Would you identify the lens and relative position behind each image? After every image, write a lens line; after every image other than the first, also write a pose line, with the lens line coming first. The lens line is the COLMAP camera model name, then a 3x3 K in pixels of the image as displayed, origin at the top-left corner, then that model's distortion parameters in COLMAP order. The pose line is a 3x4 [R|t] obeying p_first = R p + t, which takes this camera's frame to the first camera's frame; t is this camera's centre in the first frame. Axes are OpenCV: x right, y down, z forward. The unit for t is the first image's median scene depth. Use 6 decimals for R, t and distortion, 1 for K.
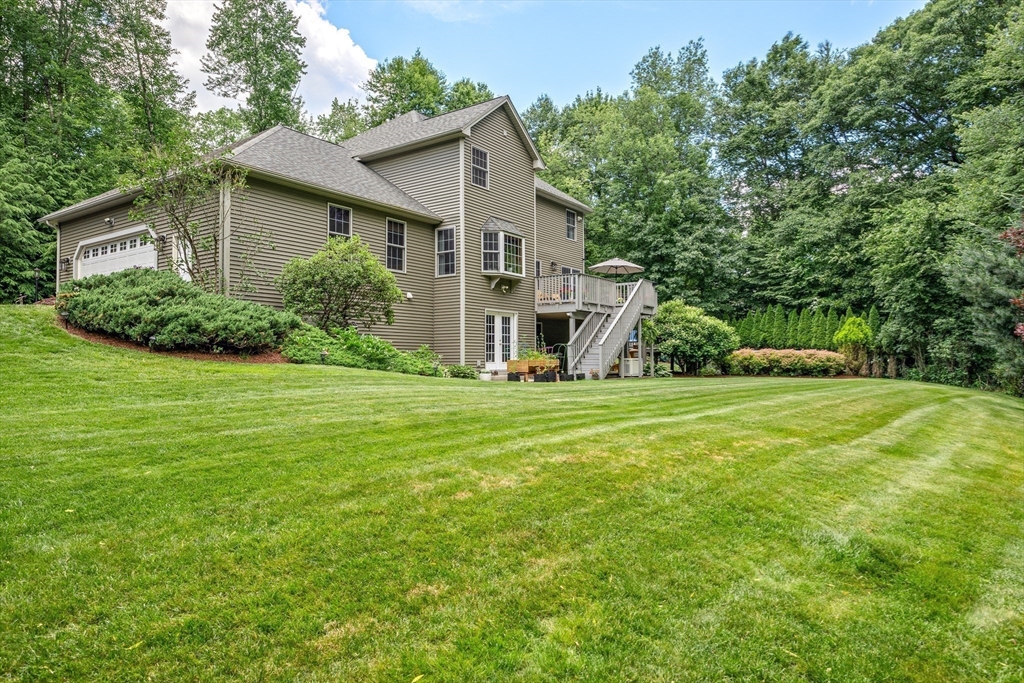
lens RADIAL K [[663.5, 0, 511.2], [0, 663.5, 345.0], [0, 0, 1]] dist [0.004994, 0.000753]
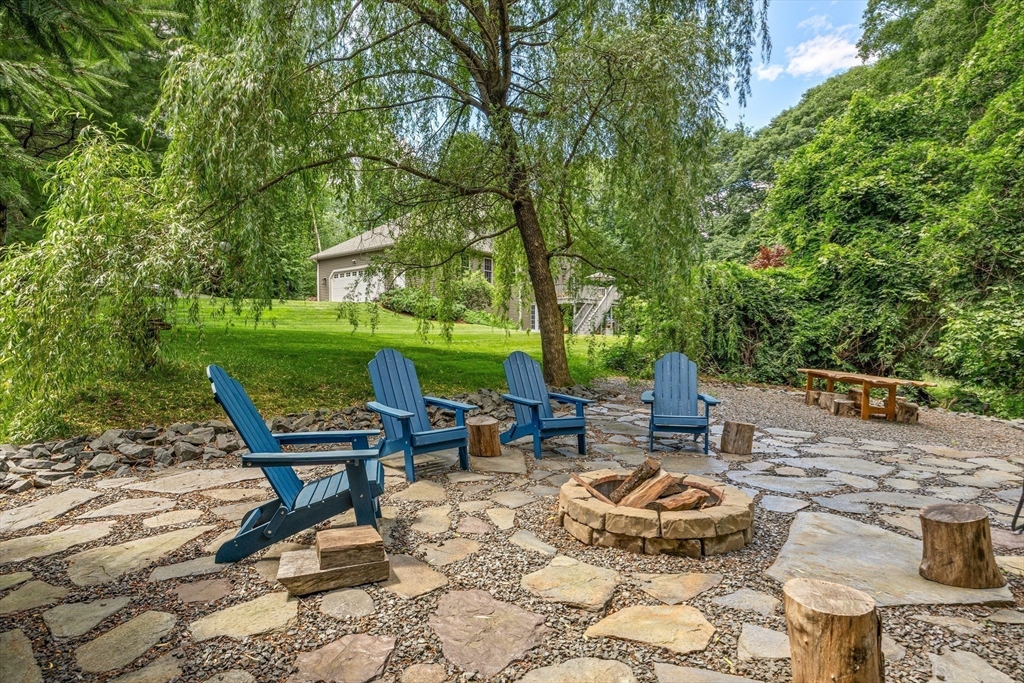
lens RADIAL K [[561.7, 0, 512.7], [0, 561.7, 341.5], [0, 0, 1]] dist [-0.002295, -0.000104]
pose [[0.999874, -0.006496, -0.014476, -0.033886], [0.006747, 0.999827, 0.017334, 0.016299], [0.014361, -0.017430, 0.999745, -0.326819]]
